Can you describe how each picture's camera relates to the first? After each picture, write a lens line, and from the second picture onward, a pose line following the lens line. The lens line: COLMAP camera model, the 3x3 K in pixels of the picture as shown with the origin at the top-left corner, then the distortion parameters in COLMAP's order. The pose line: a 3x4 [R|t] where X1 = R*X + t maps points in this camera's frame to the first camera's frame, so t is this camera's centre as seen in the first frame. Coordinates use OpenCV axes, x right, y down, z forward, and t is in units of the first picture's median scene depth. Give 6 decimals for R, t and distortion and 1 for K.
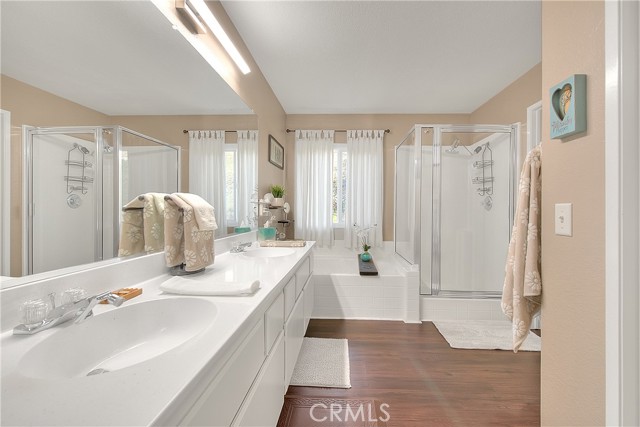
lens RADIAL K [[266.1, 0, 337.4], [0, 266.1, 209.6], [0, 0, 1]] dist [-0.000583, -0.000199]
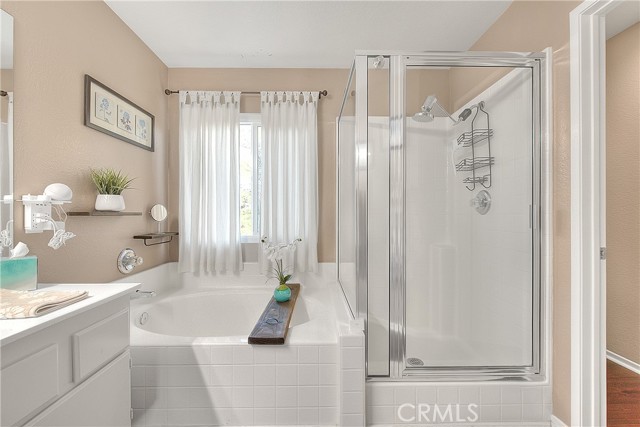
lens RADIAL K [[255.5, 0, 317.4], [0, 255.5, 216.5], [0, 0, 1]] dist [0.000478, 0.000082]
pose [[0.999265, -0.010107, 0.036980, 0.147633], [0.009861, 0.999928, 0.006830, 0.000928], [-0.037047, -0.006460, 0.999293, 0.377717]]
